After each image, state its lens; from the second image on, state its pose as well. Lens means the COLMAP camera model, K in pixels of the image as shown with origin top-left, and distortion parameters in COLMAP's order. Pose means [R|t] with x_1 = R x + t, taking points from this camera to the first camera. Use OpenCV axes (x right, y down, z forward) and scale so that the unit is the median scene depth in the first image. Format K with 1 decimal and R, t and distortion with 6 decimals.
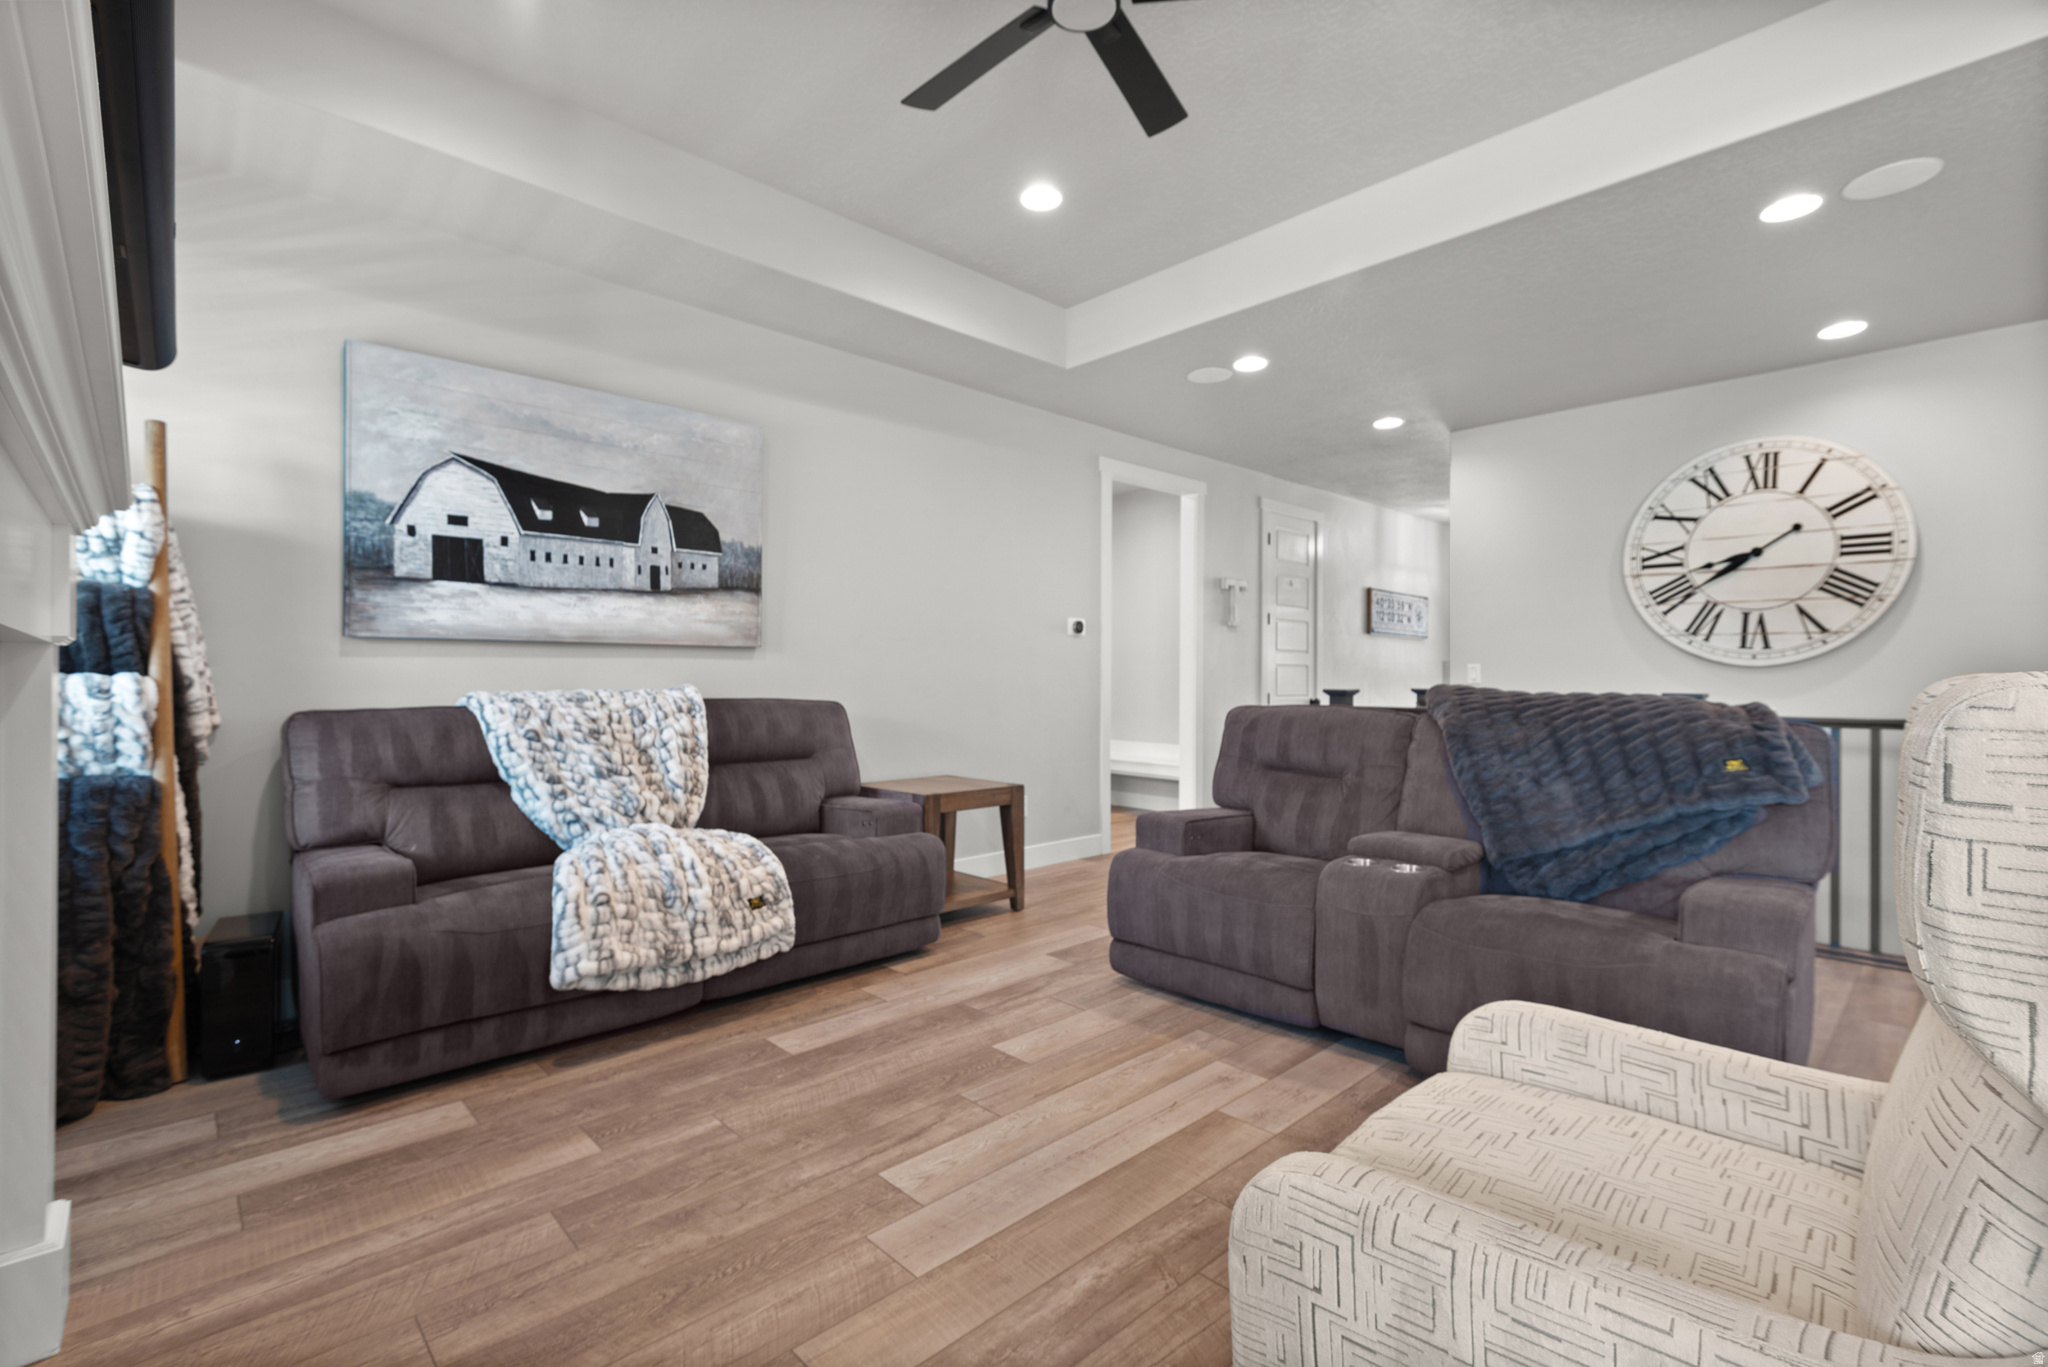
lens RADIAL K [[916.9, 0, 1037.1], [0, 916.9, 668.3], [0, 0, 1]] dist [0.017858, -0.004240]
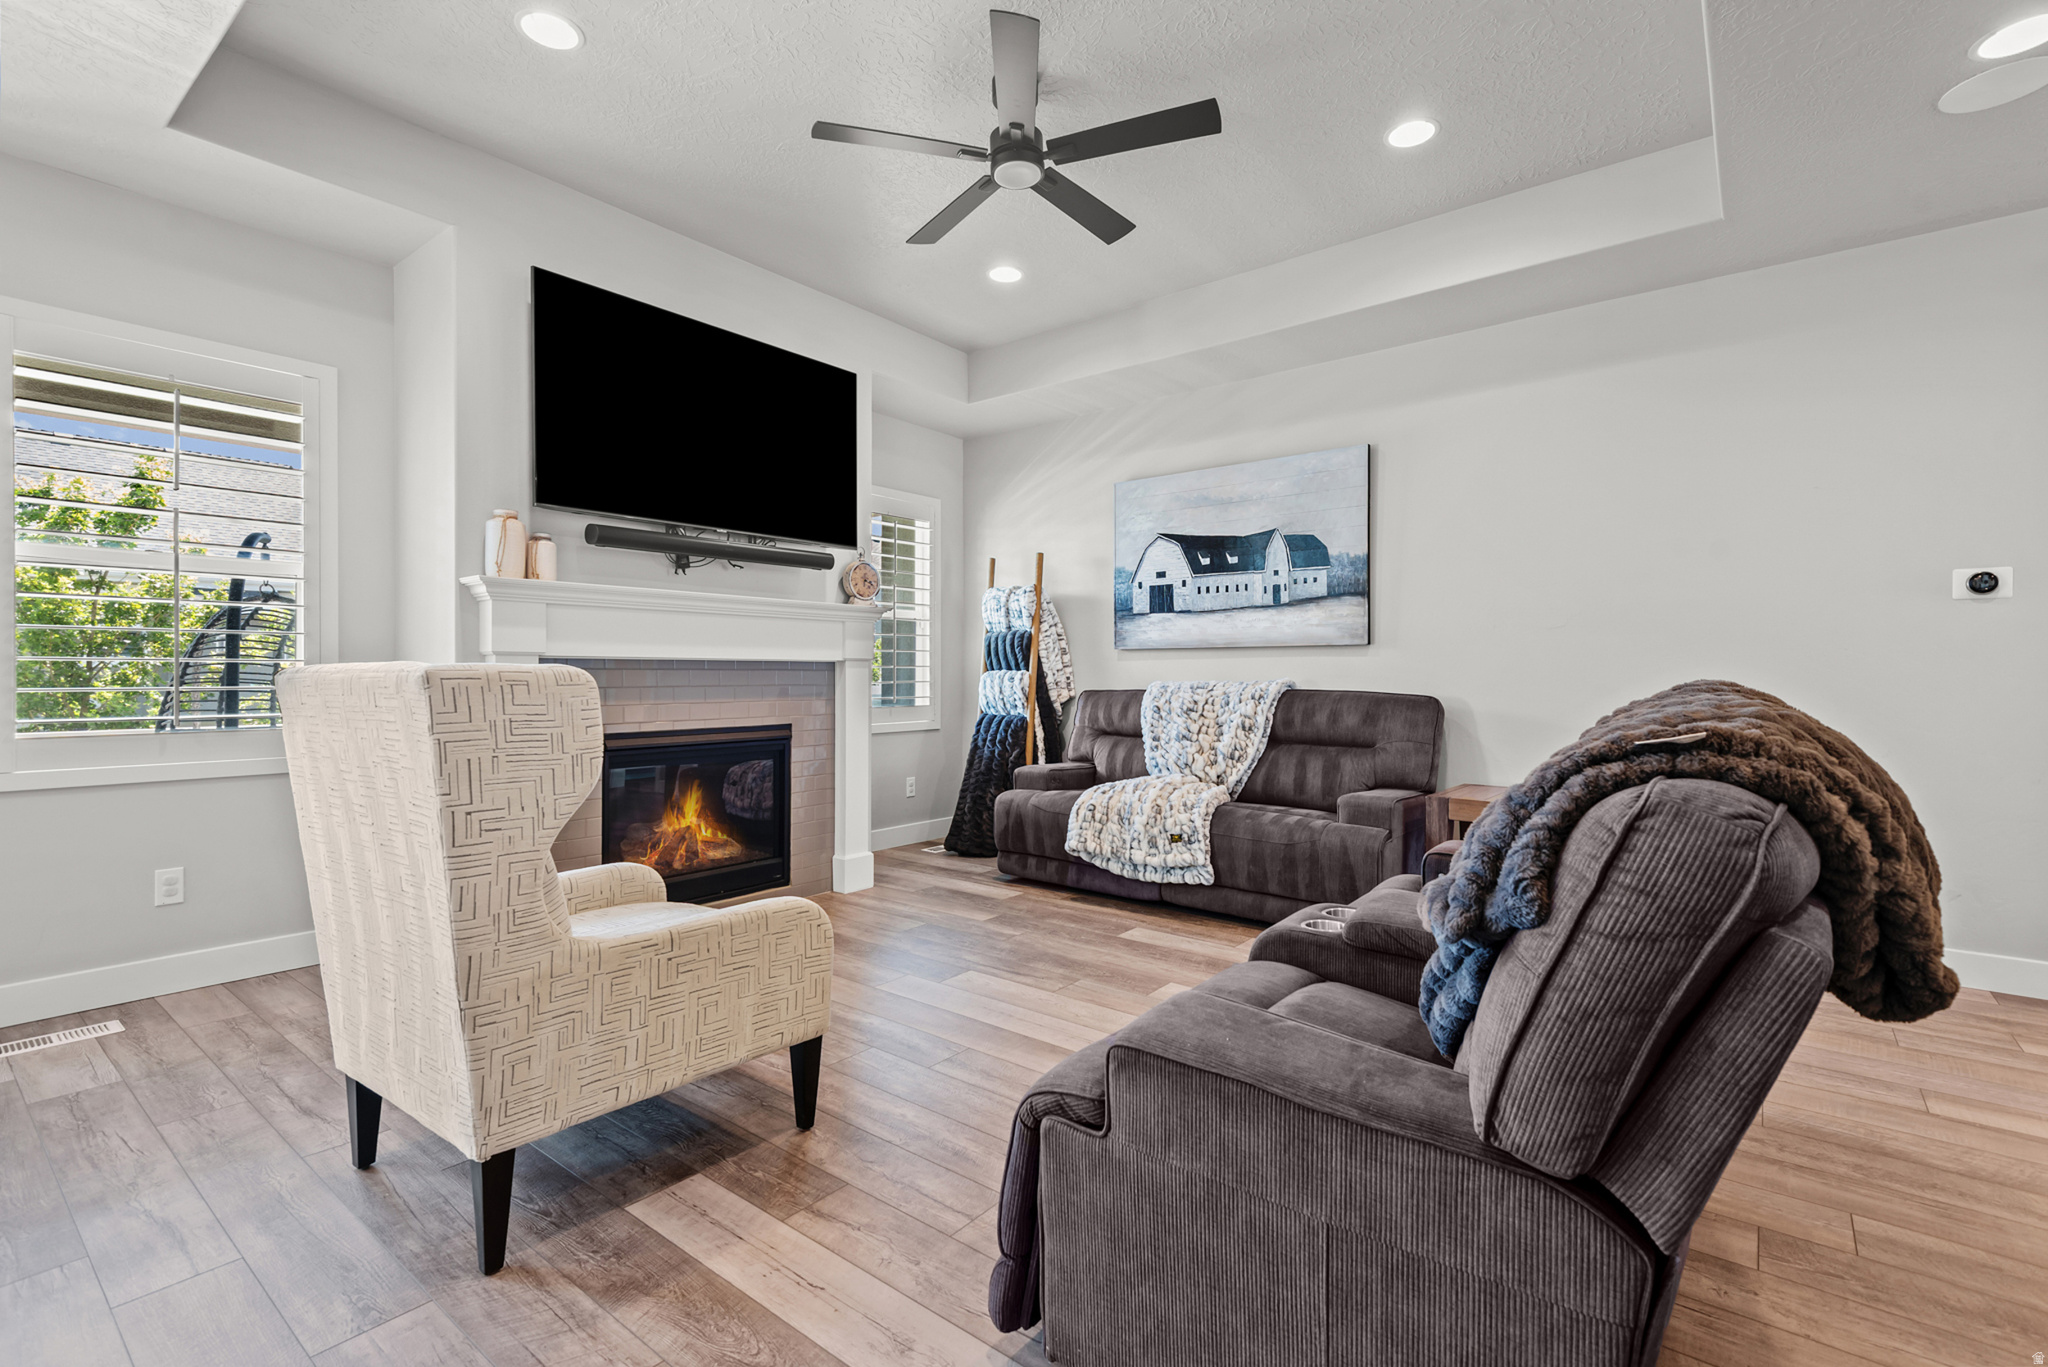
lens RADIAL K [[916.9, 0, 1015.0], [0, 916.9, 673.8], [0, 0, 1]] dist [0.017858, -0.004240]
pose [[0.115704, -0.001424, -0.993283, 0.950615], [0.008363, 0.999965, -0.000460, 0.011052], [0.993249, -0.008254, 0.115712, 0.575060]]
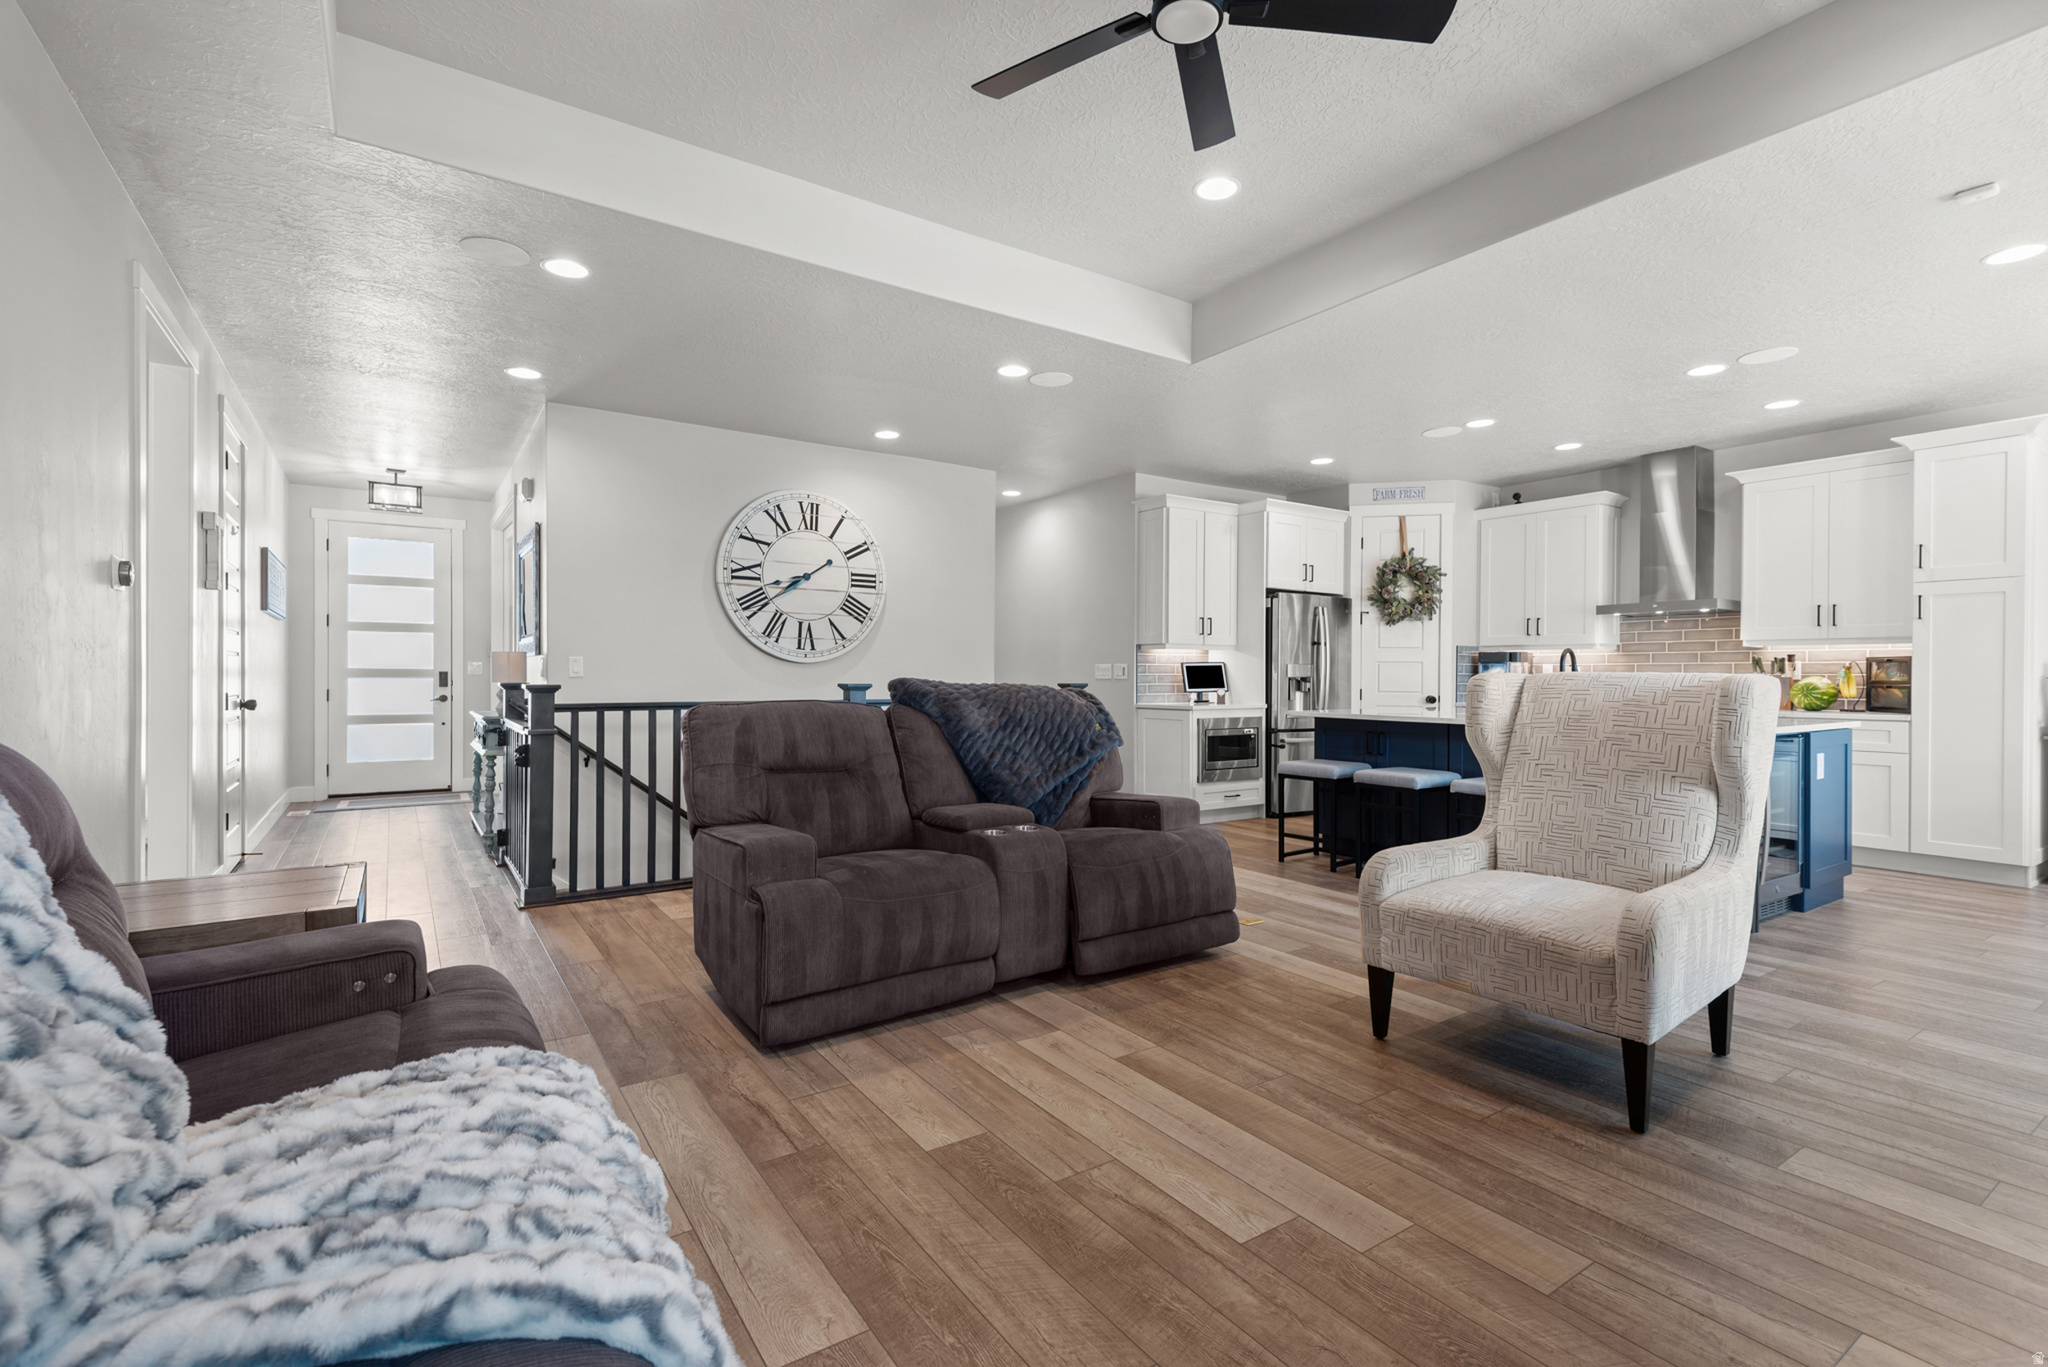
lens RADIAL K [[916.9, 0, 1027.0], [0, 916.9, 680.7], [0, 0, 1]] dist [0.017858, -0.004240]
pose [[0.173724, -0.010644, 0.984737, -0.685308], [-0.012371, 0.999839, 0.012990, 0.003687], [-0.984717, -0.014439, 0.173564, 0.679568]]
